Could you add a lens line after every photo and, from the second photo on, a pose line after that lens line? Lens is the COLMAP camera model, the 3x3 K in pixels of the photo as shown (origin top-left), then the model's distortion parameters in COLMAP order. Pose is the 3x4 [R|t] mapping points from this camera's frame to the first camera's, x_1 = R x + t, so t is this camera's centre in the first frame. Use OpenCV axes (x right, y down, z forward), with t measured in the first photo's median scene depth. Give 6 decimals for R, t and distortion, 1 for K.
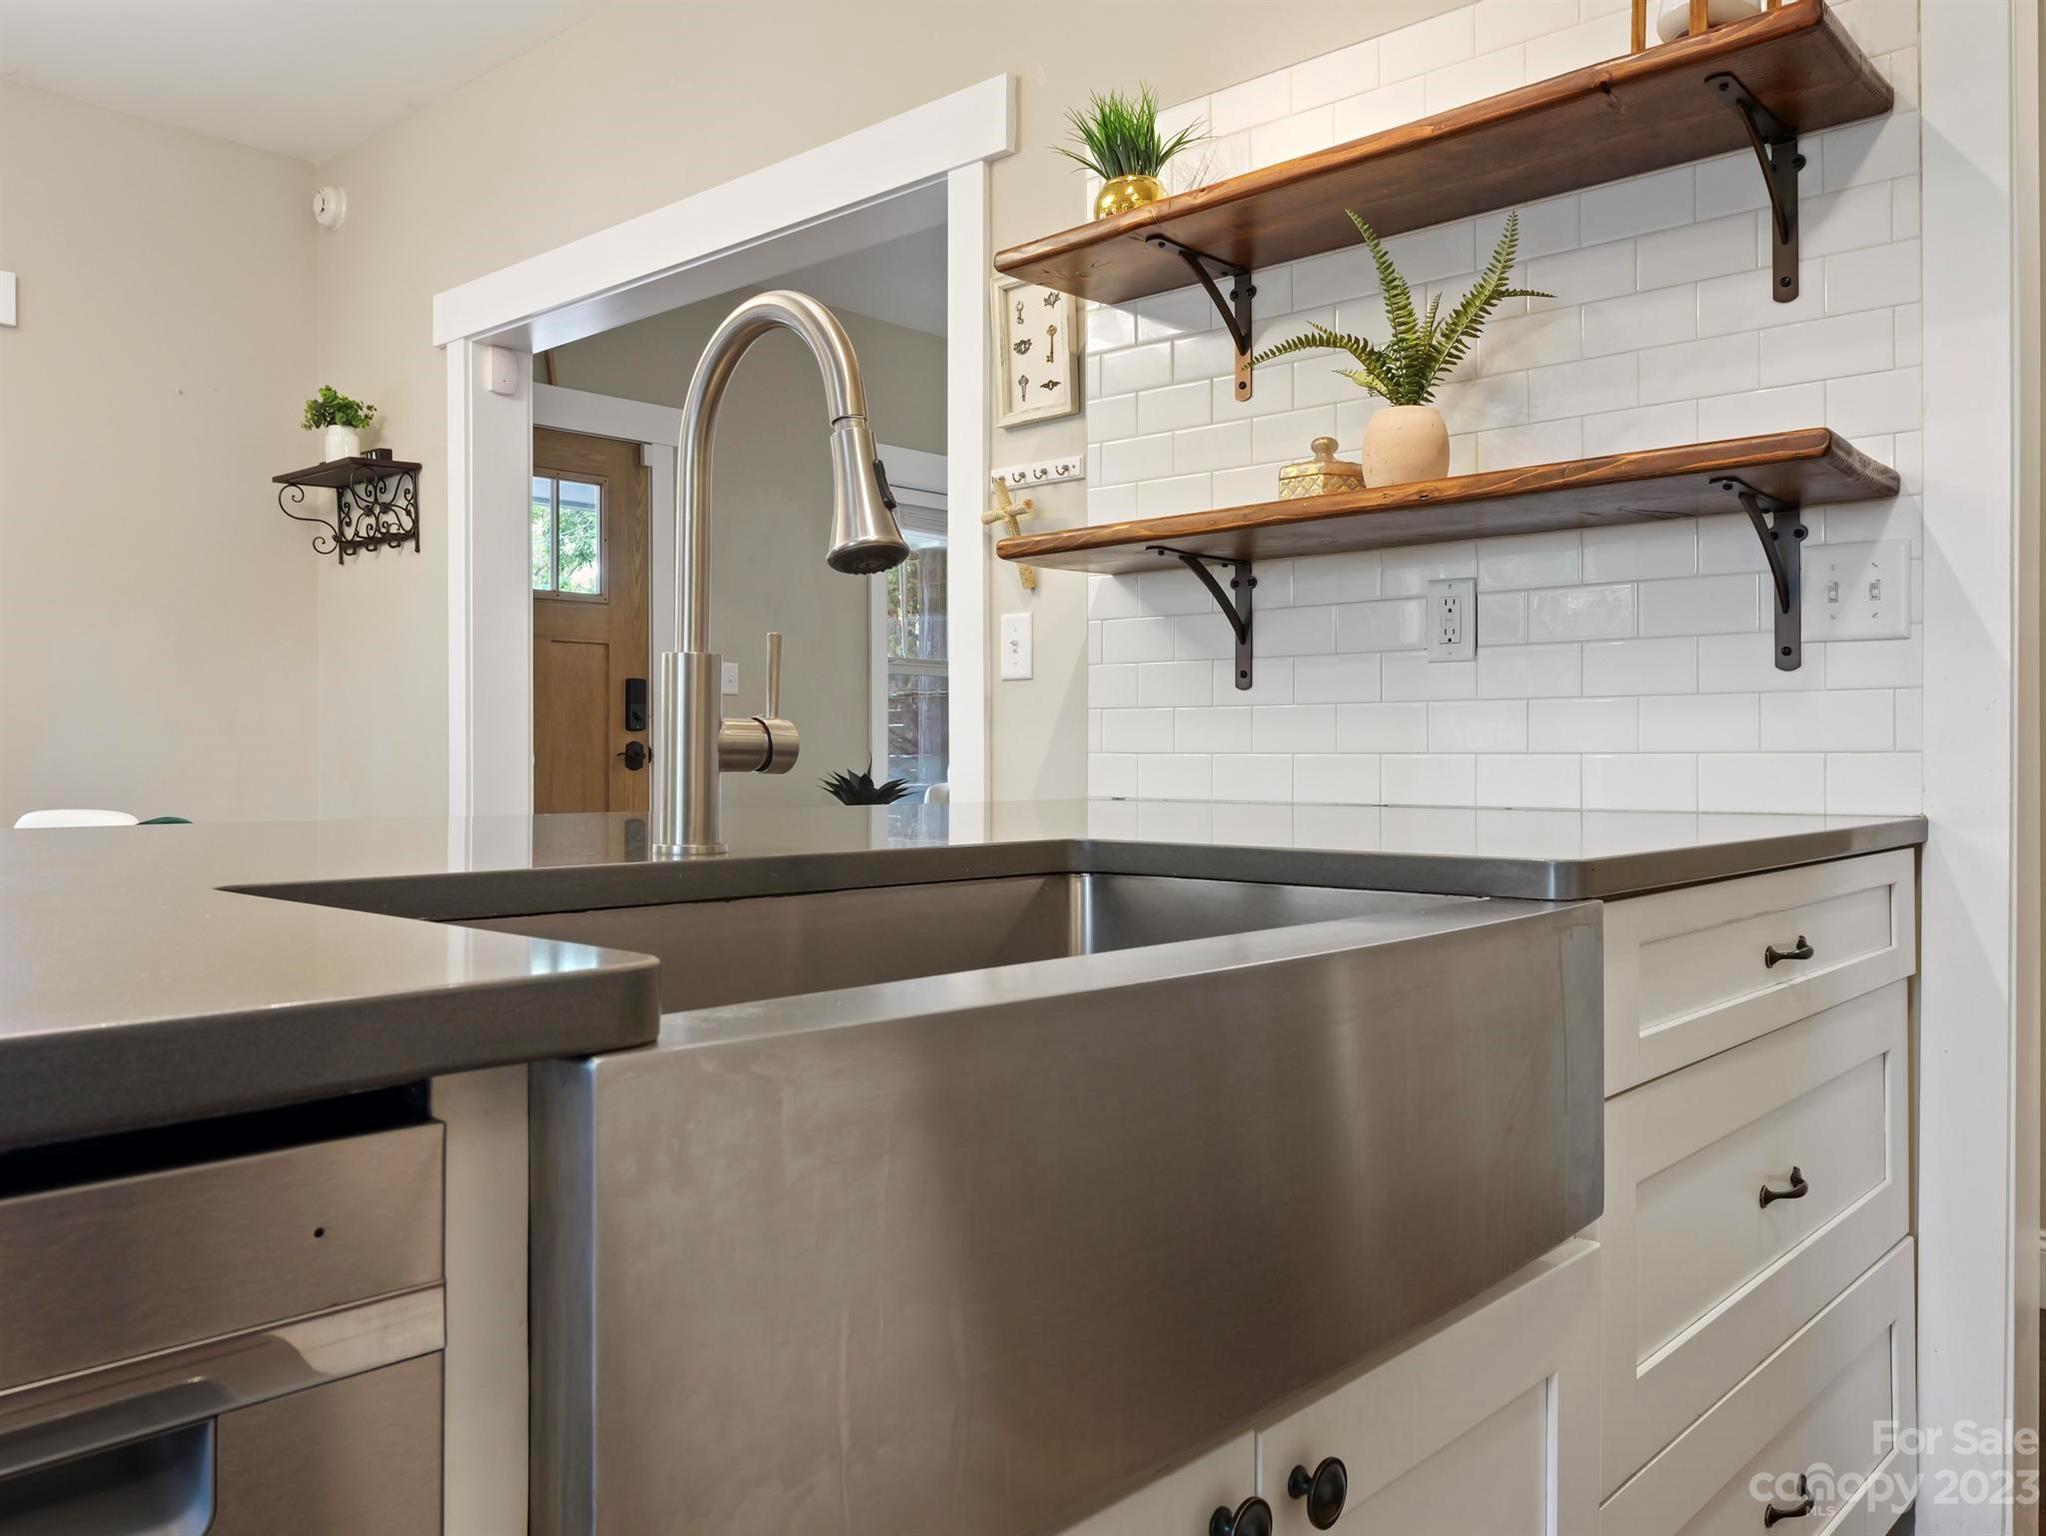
lens RADIAL K [[1572.3, 0, 1019.1], [0, 1572.3, 757.0], [0, 0, 1]] dist [-0.003156, -0.004196]
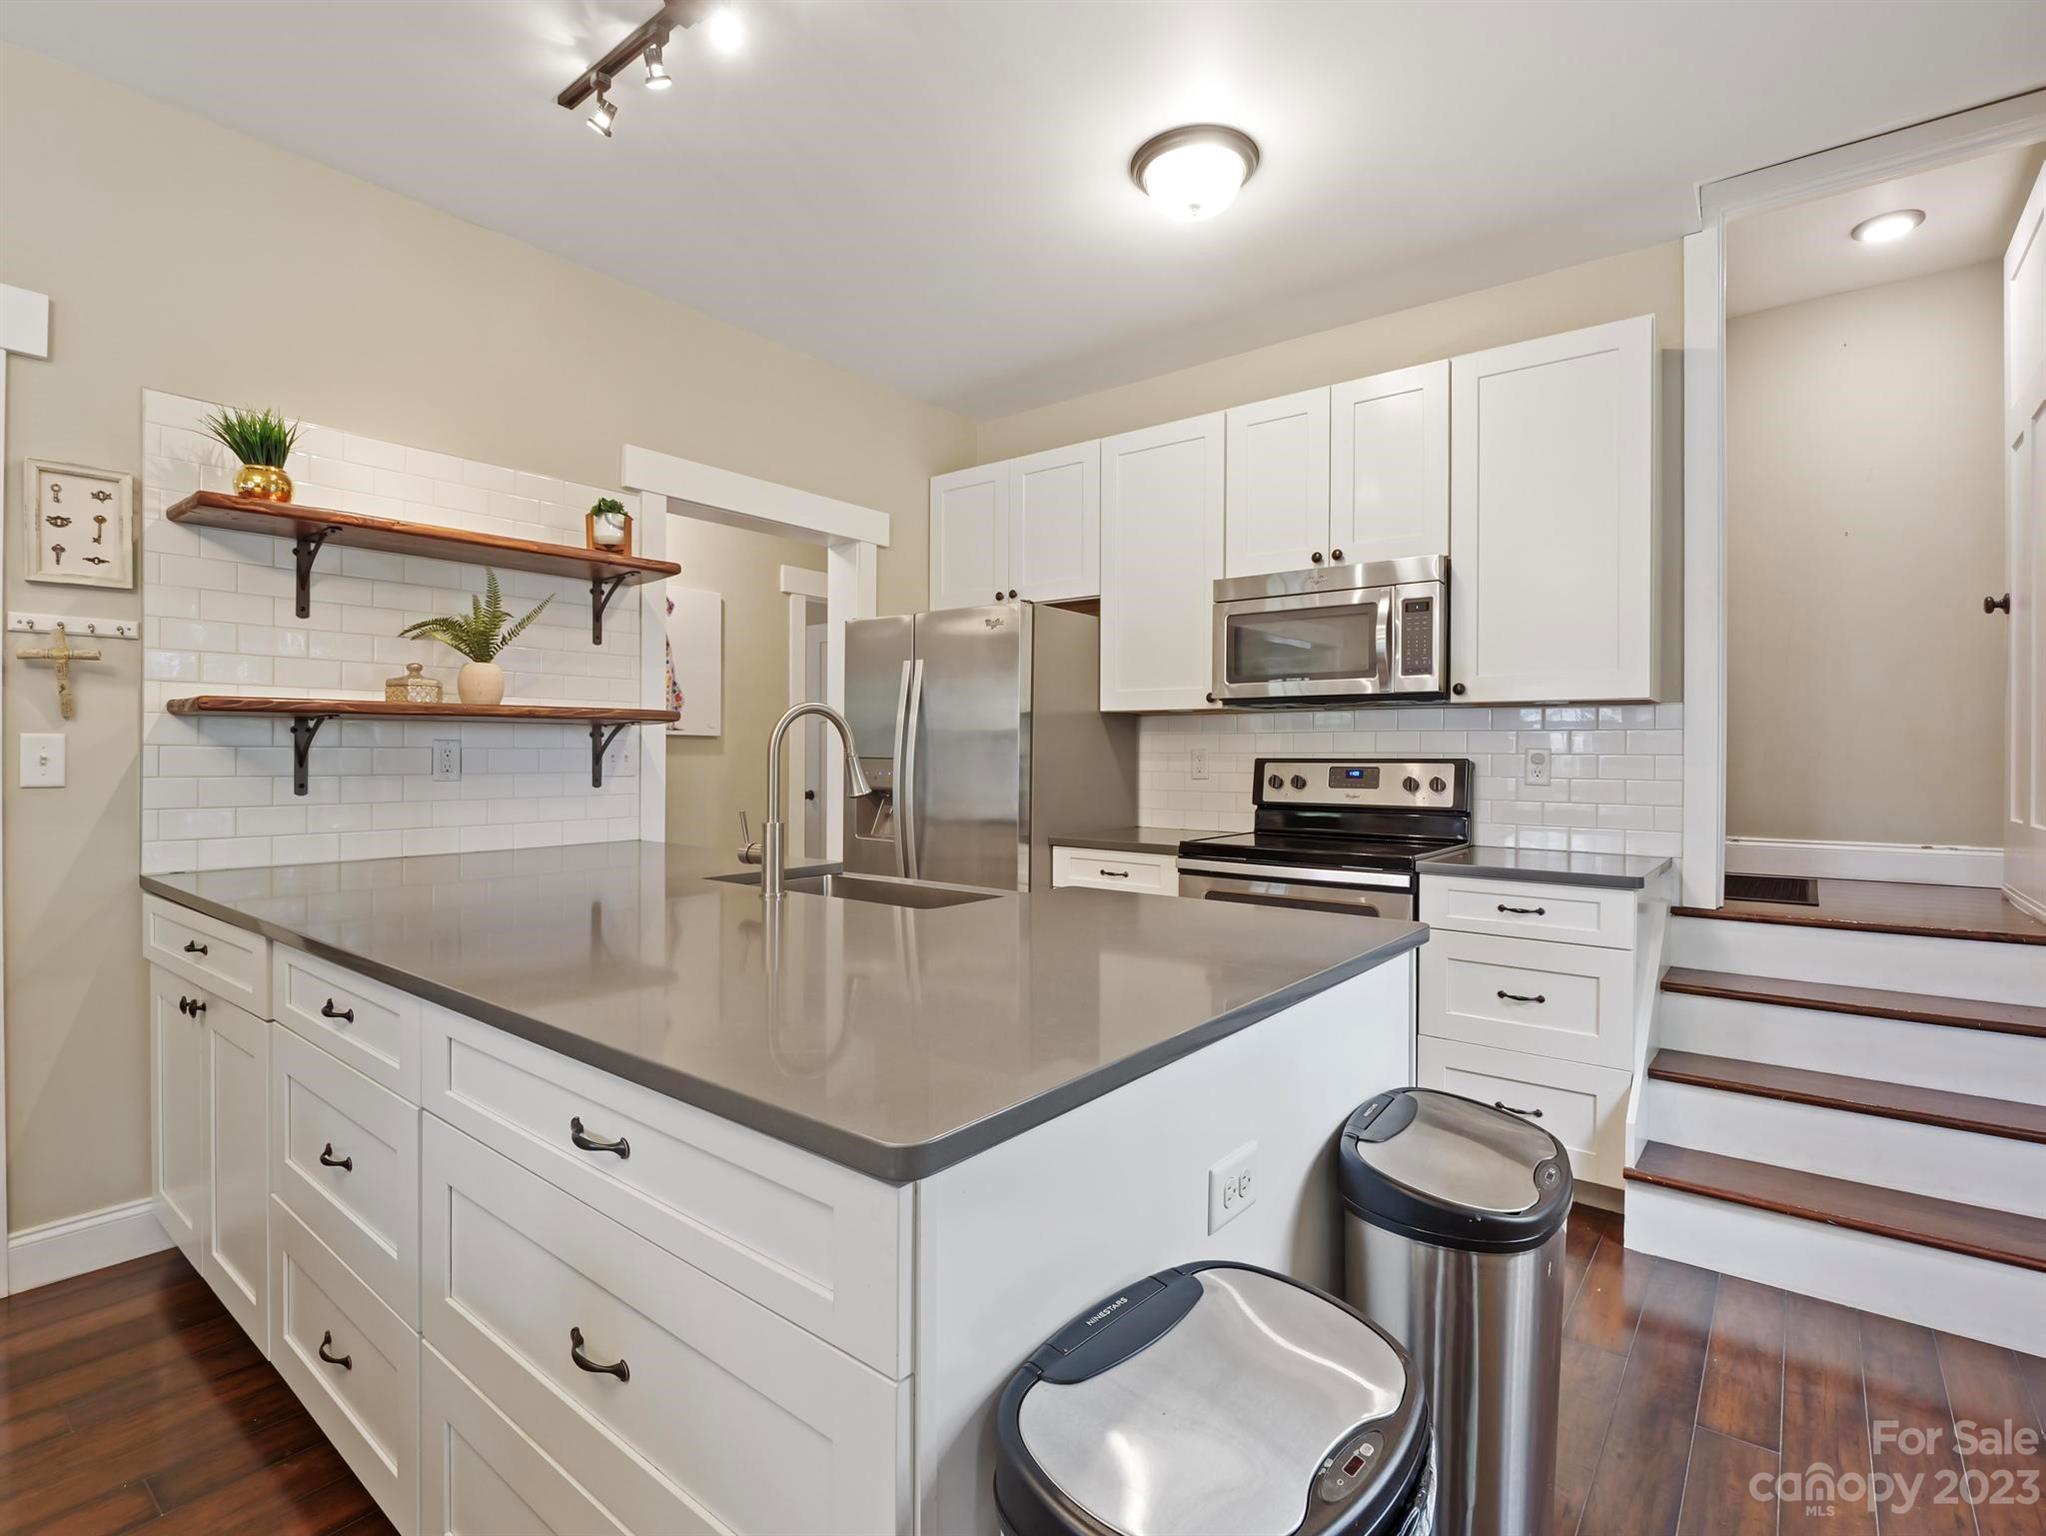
lens RADIAL K [[984.9, 0, 1013.5], [0, 984.9, 766.9], [0, 0, 1]] dist [-0.004815, -0.001290]
pose [[-0.062434, -0.015226, 0.997933, -0.935135], [-0.005668, 0.999873, 0.014901, -0.092889], [-0.998033, -0.004725, -0.062512, 0.329591]]
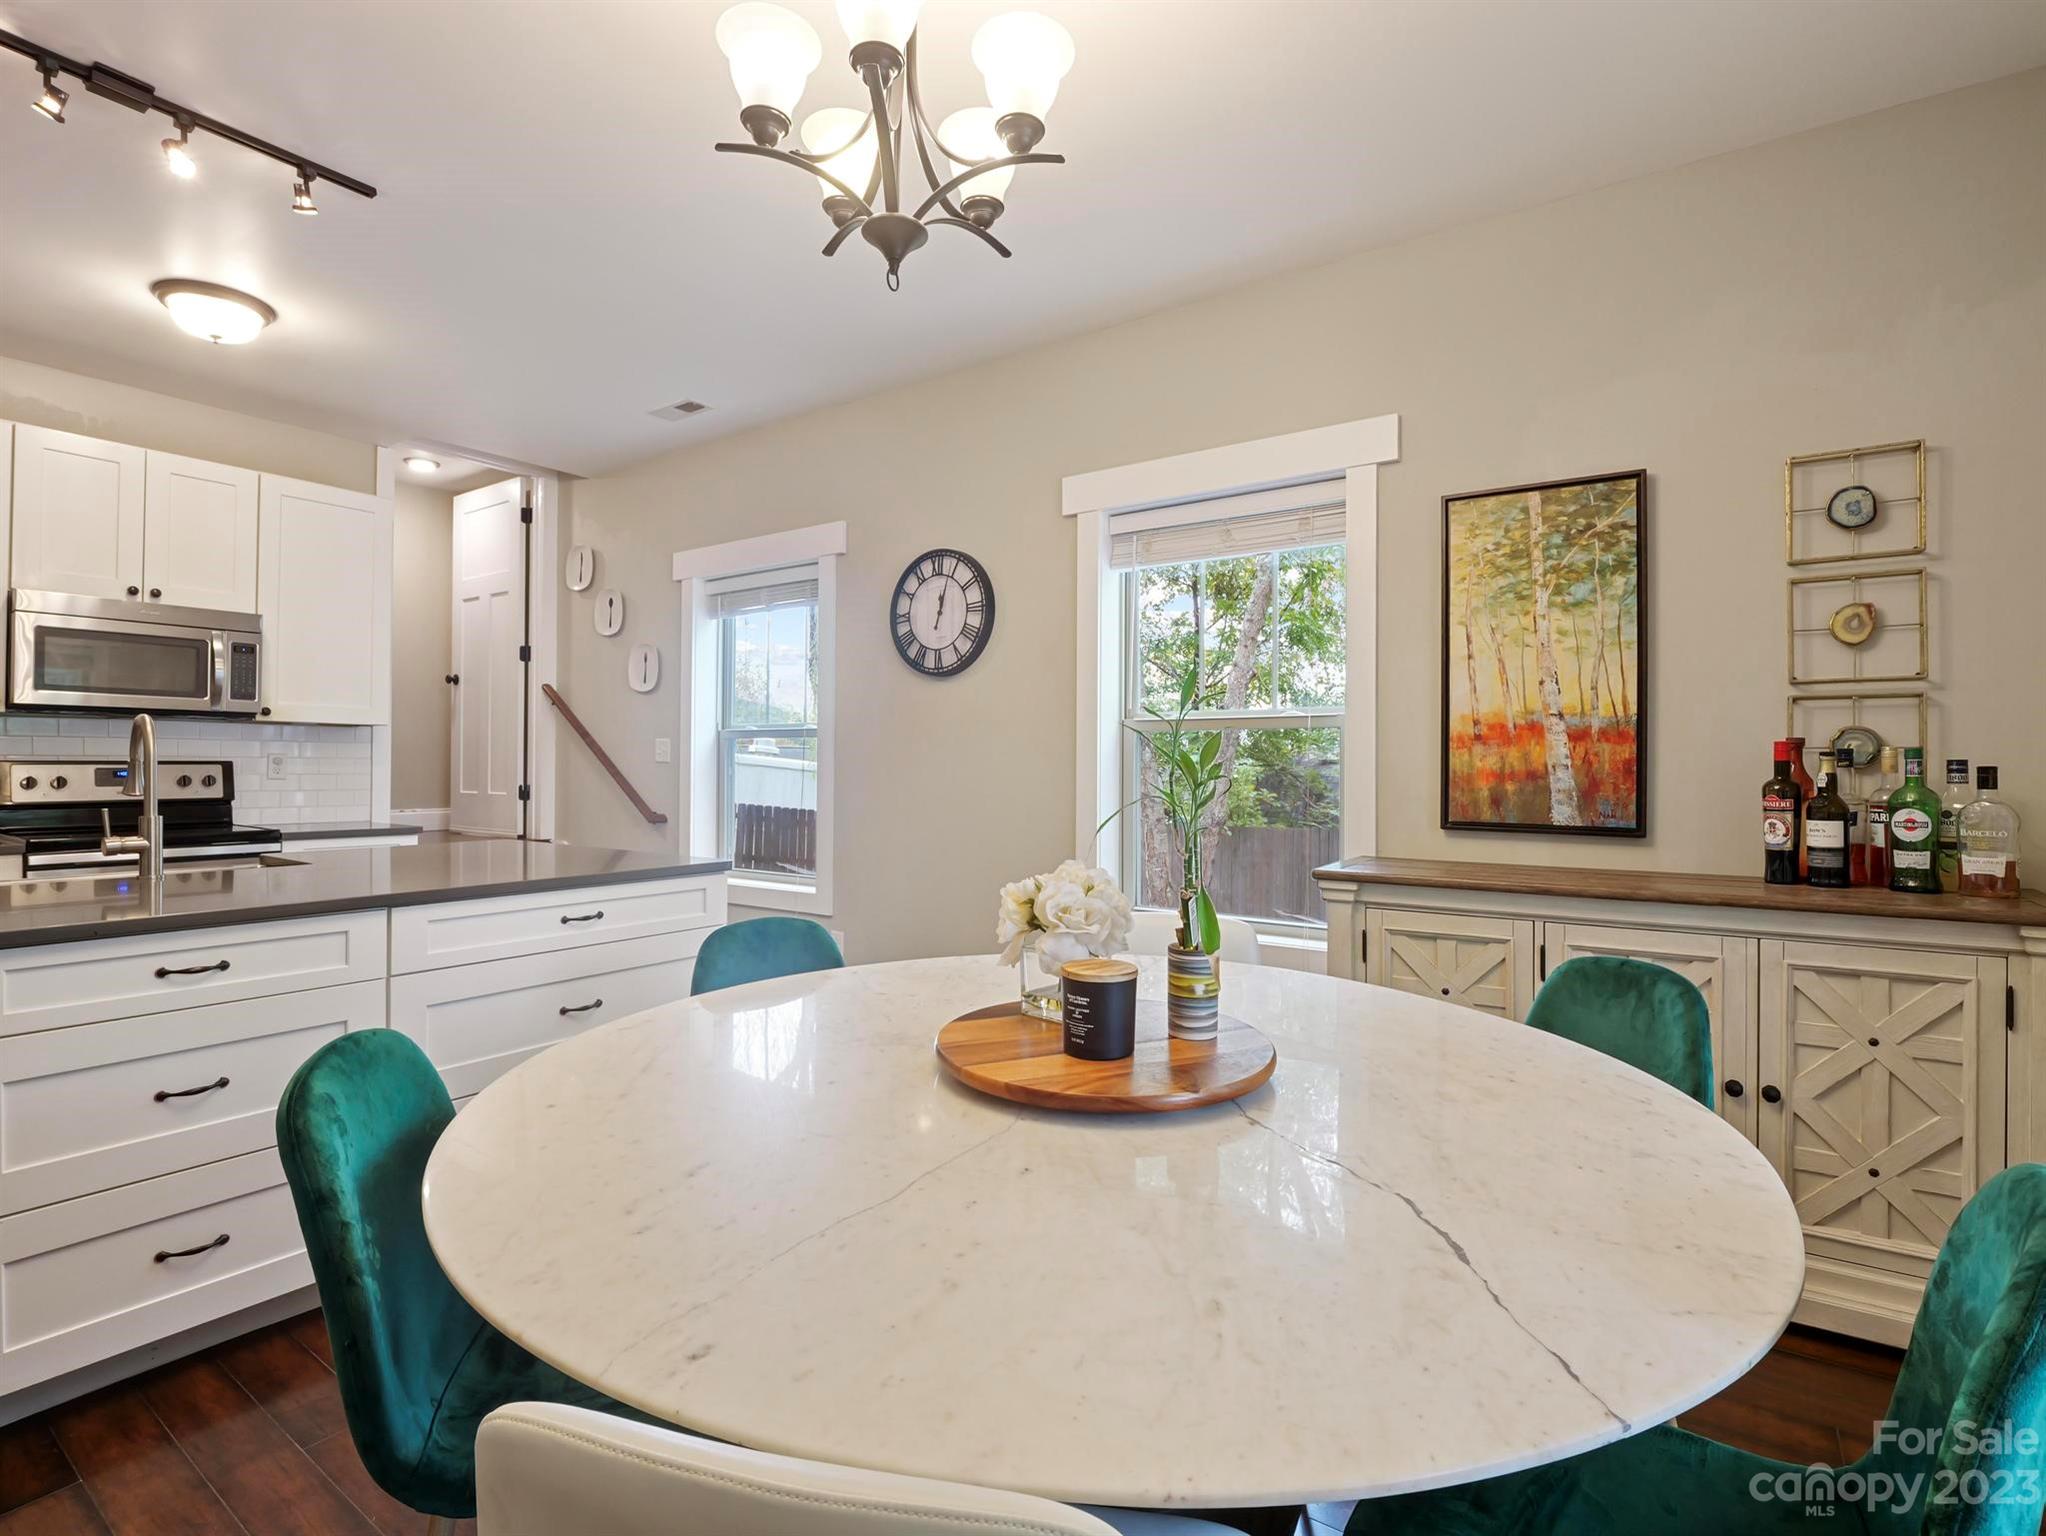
lens RADIAL K [[984.9, 0, 1013.5], [0, 984.9, 766.9], [0, 0, 1]] dist [-0.004815, -0.001290]
pose [[-0.997680, -0.008741, -0.067519, -0.941994], [-0.008488, 0.999956, -0.004032, -0.081671], [0.067551, -0.003450, -0.997710, 1.496009]]
